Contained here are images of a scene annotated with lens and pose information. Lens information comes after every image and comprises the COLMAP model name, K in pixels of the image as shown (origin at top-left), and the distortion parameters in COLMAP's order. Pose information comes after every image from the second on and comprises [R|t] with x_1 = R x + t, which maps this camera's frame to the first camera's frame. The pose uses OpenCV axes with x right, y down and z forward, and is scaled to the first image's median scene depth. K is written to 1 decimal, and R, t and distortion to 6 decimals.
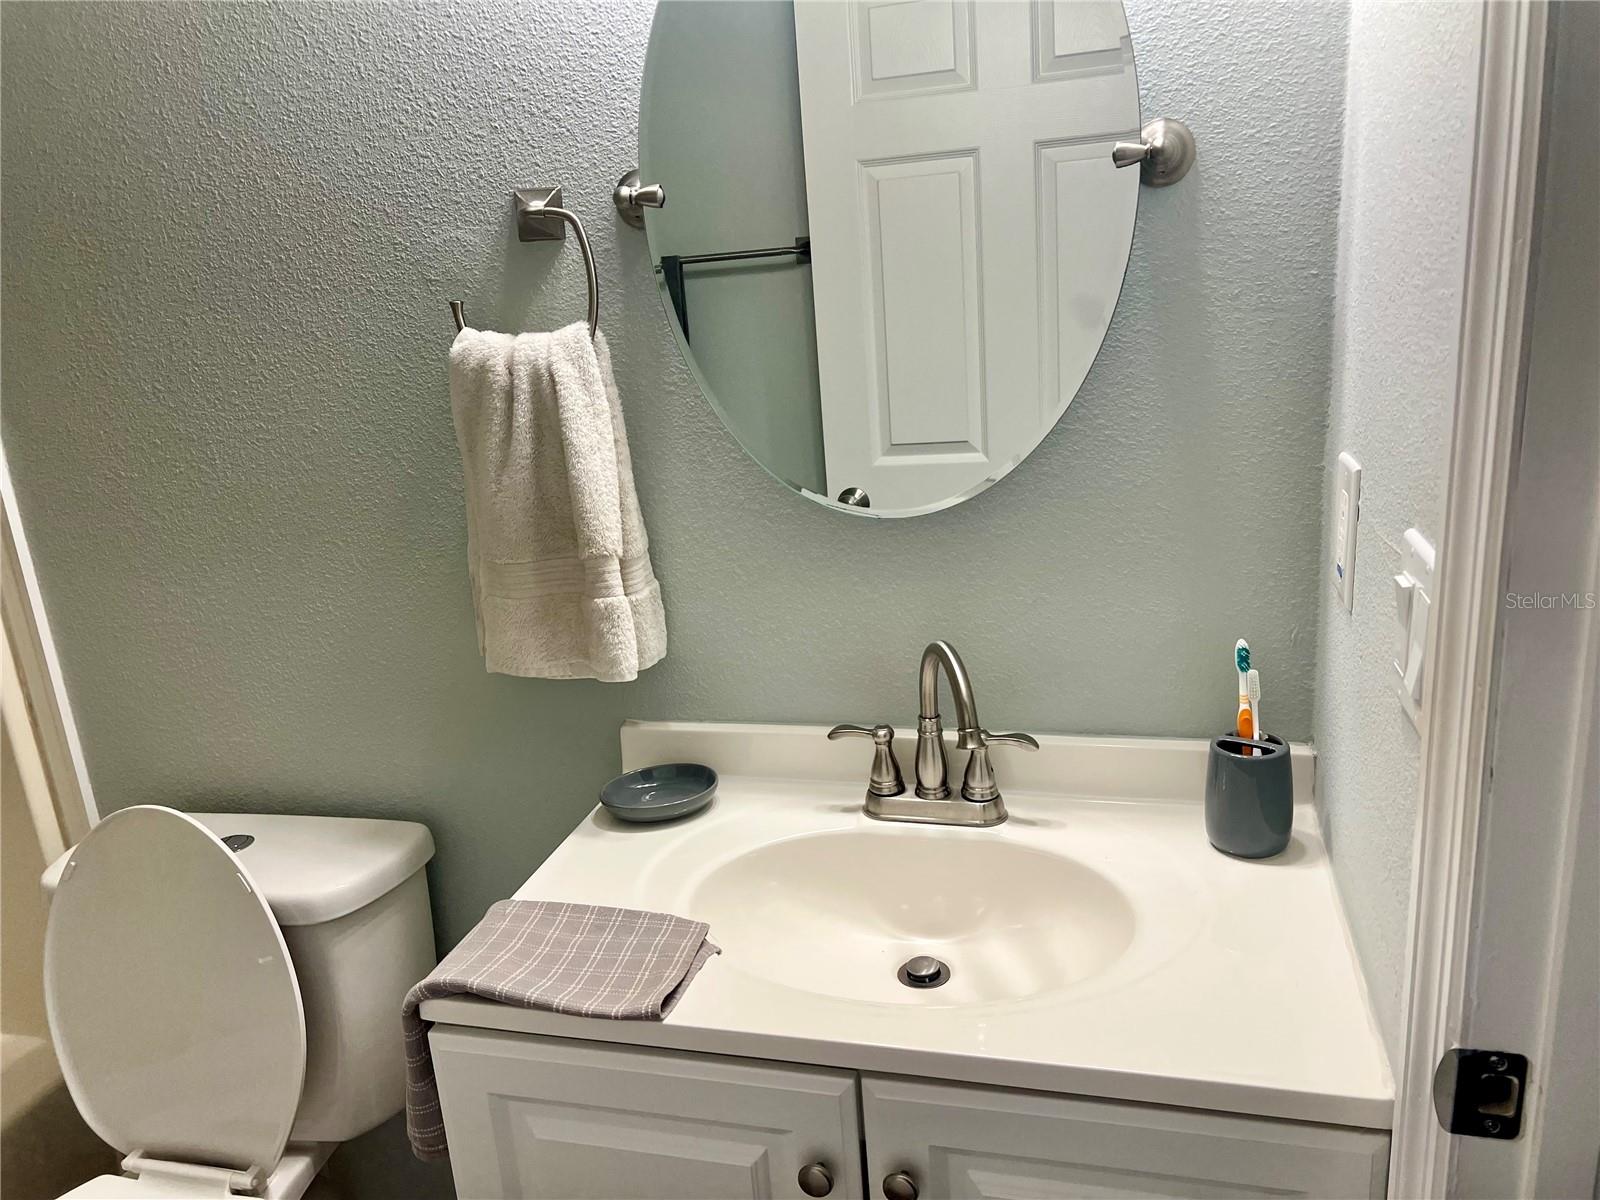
lens RADIAL K [[1206.2, 0, 802.4], [0, 1206.2, 613.2], [0, 0, 1]] dist [0.070711, -0.071462]
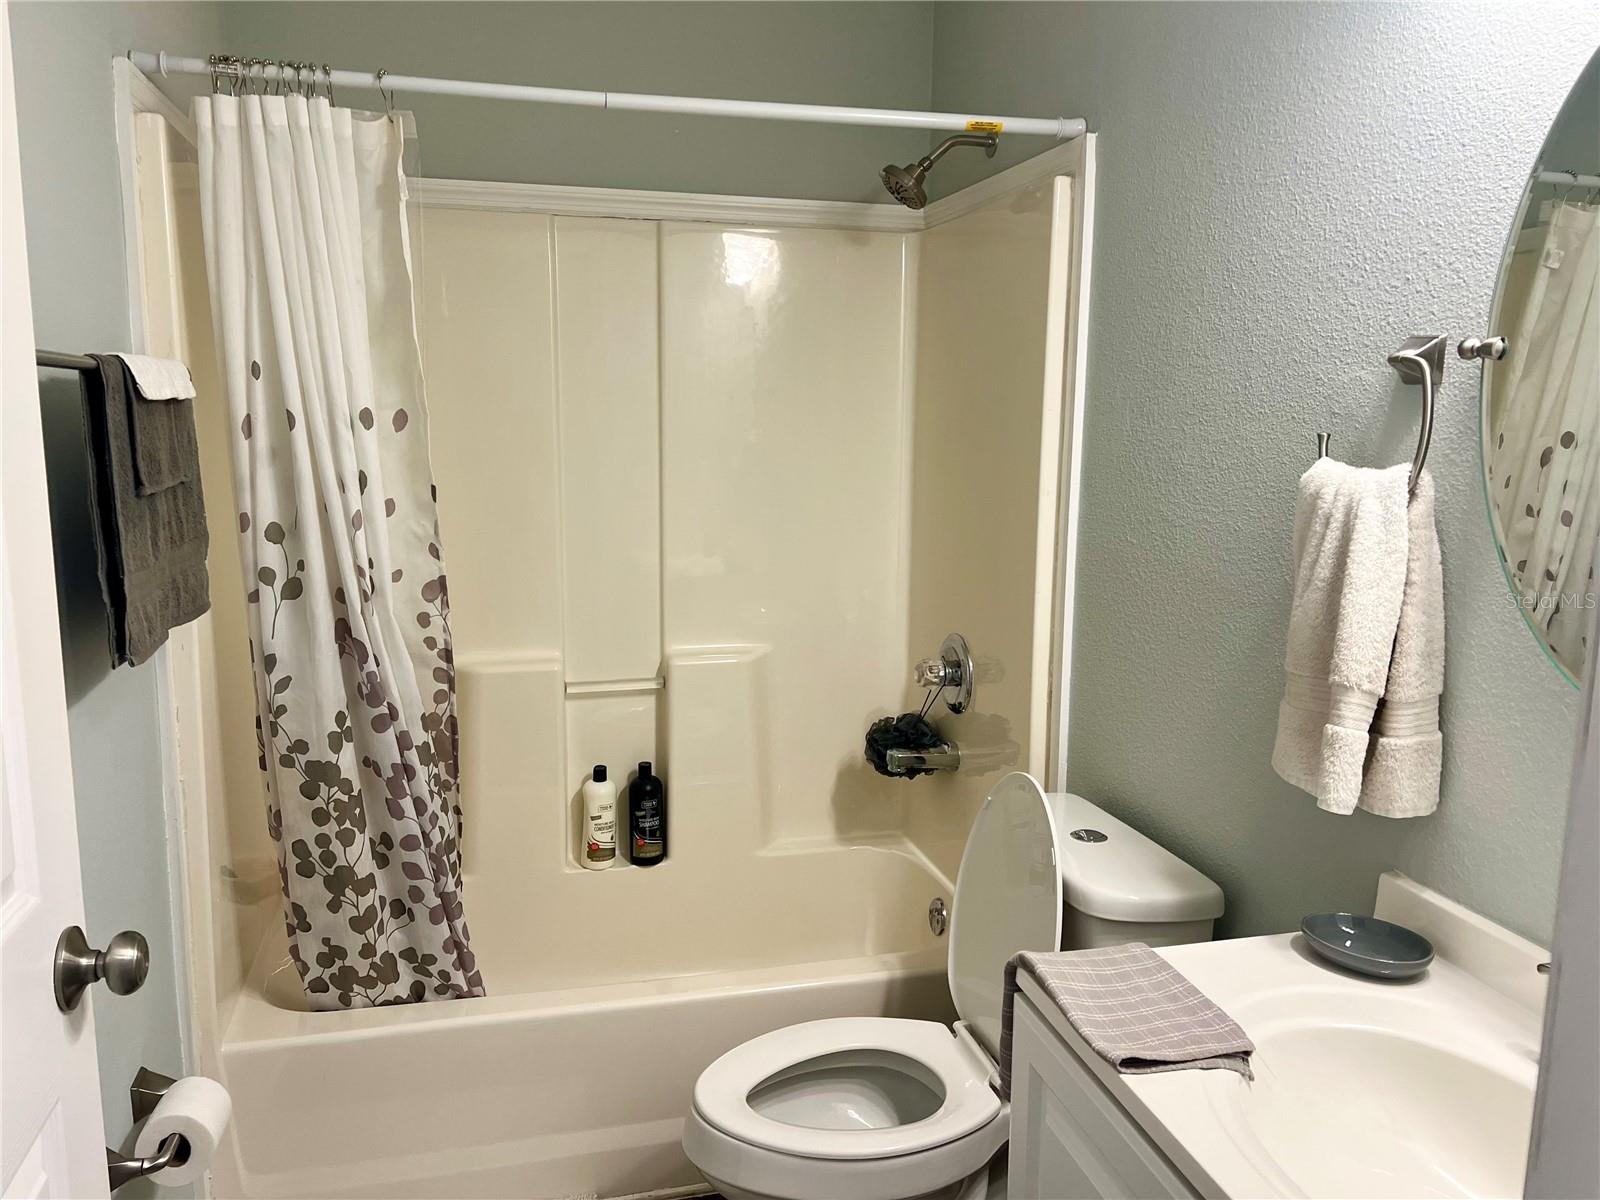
lens RADIAL K [[1206.2, 0, 808.6], [0, 1206.2, 607.4], [0, 0, 1]] dist [0.070711, -0.071462]
pose [[0.488033, 0.223081, -0.843836, 0.458034], [-0.292918, 0.952579, 0.082419, -0.061382], [0.822206, 0.206952, 0.530234, 0.066755]]
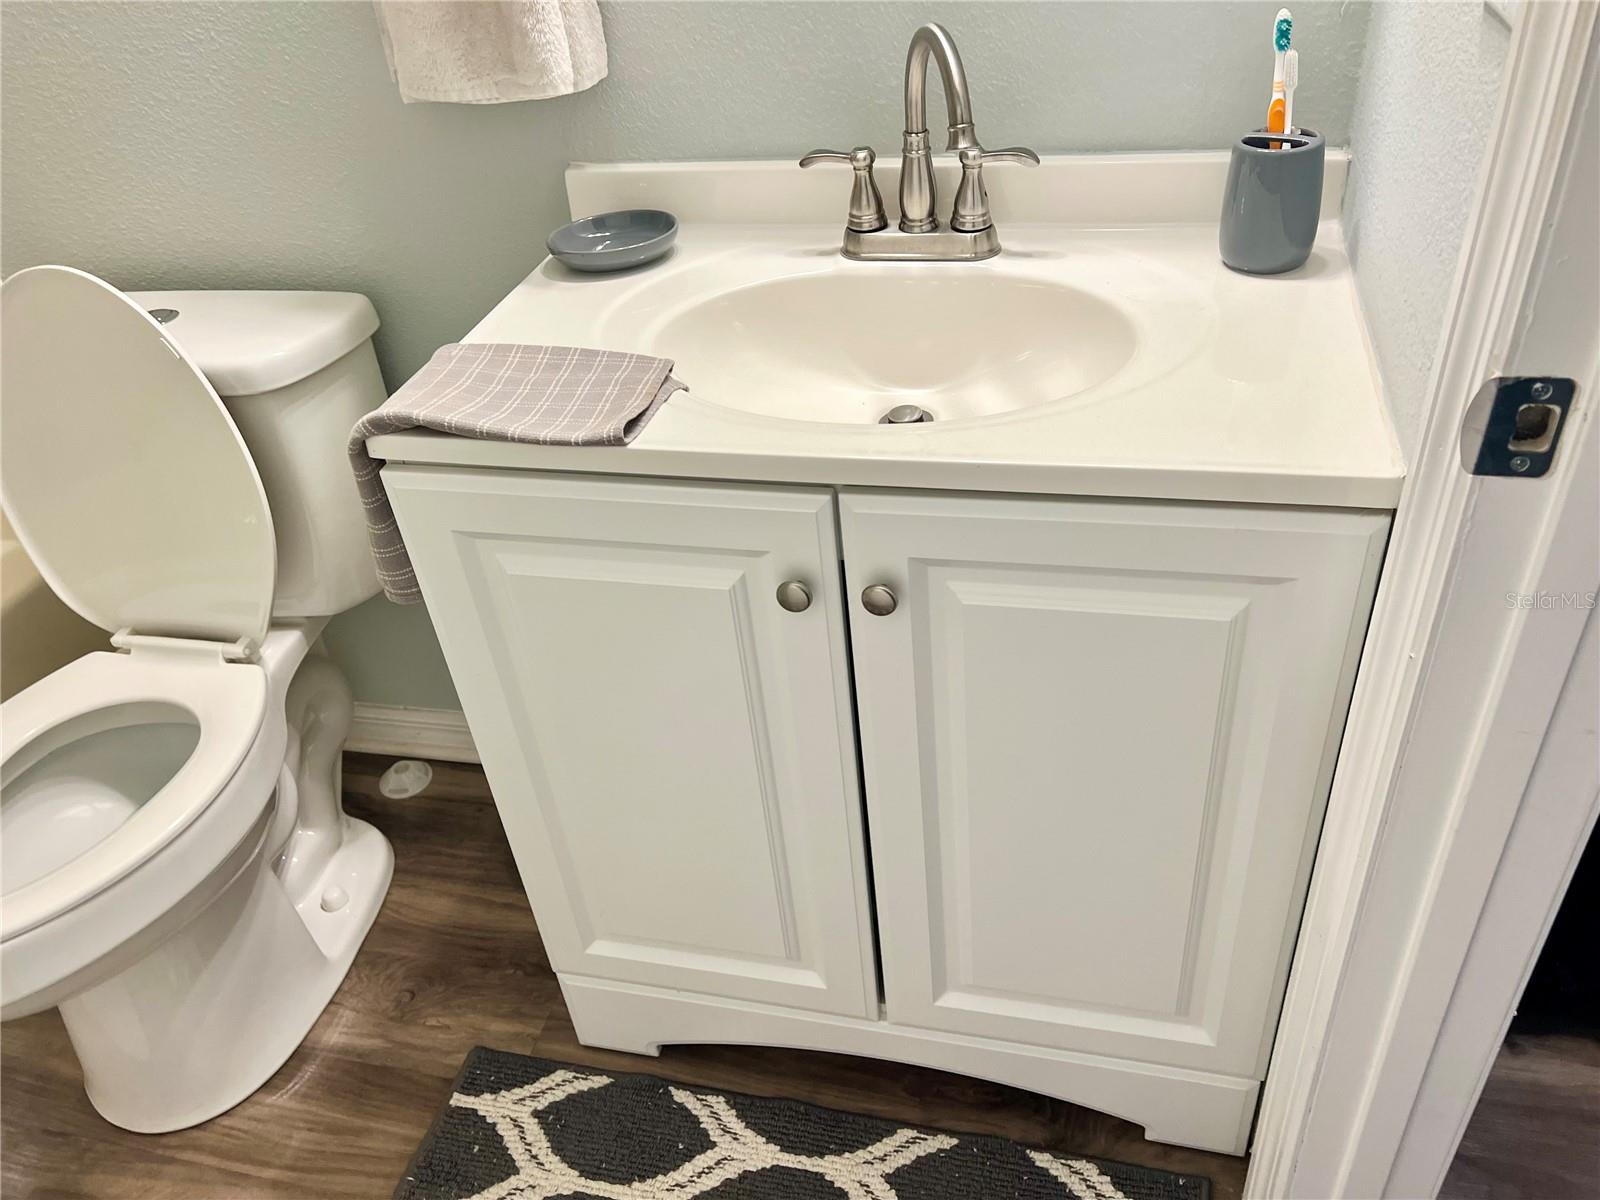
lens RADIAL K [[1206.2, 0, 808.2], [0, 1206.2, 598.0], [0, 0, 1]] dist [0.070711, -0.071462]
pose [[0.999495, -0.030480, 0.009000, 0.010119], [0.025696, 0.941683, 0.335519, 0.106690], [-0.018702, -0.335118, 0.941990, 0.063035]]
